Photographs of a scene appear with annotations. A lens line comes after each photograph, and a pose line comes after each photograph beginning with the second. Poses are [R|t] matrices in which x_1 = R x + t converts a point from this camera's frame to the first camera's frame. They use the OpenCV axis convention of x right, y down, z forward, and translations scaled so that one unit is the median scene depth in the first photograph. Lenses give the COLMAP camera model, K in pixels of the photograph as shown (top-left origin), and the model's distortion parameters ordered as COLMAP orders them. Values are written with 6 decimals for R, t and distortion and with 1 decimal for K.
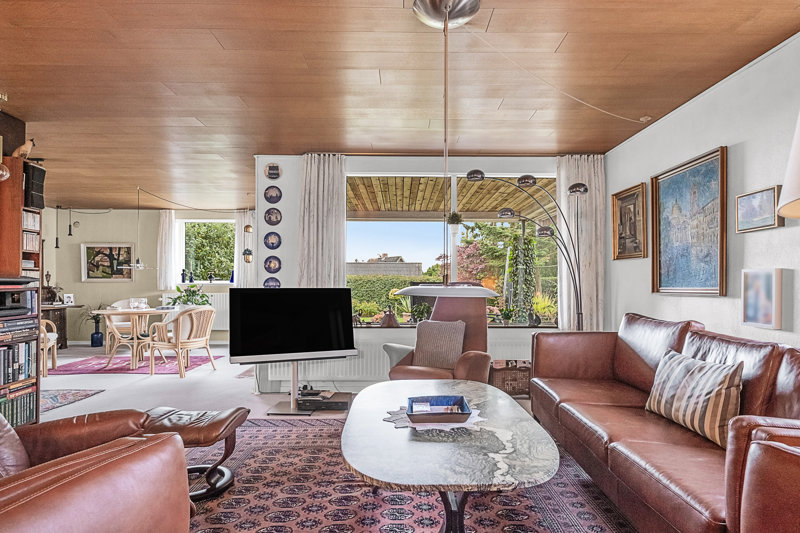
lens RADIAL K [[445.4, 0, 403.2], [0, 445.4, 278.2], [0, 0, 1]] dist [-0.000823, -0.000136]
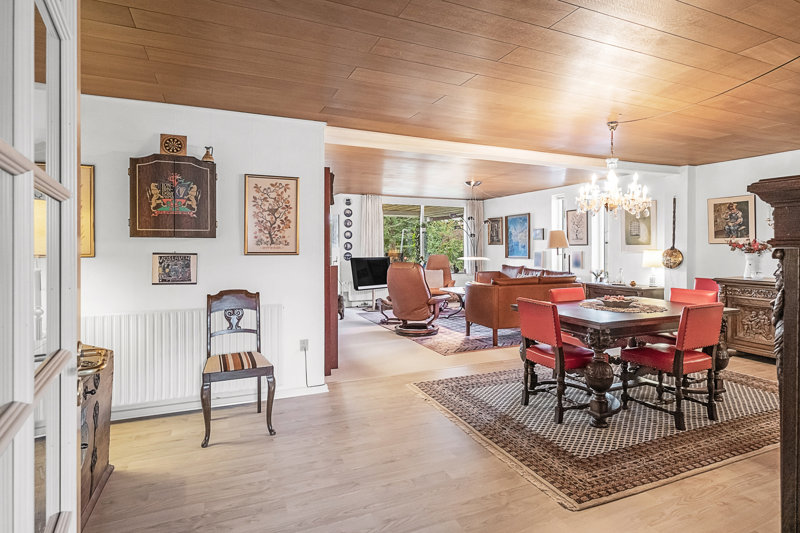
lens RADIAL K [[421.2, 0, 399.4], [0, 421.2, 244.1], [0, 0, 1]] dist [-0.000355, -0.000157]
pose [[0.926033, 0.000551, 0.377443, -0.789260], [-0.001271, 0.999998, 0.001660, -0.042678], [-0.377441, -0.002017, 0.926031, -0.892344]]
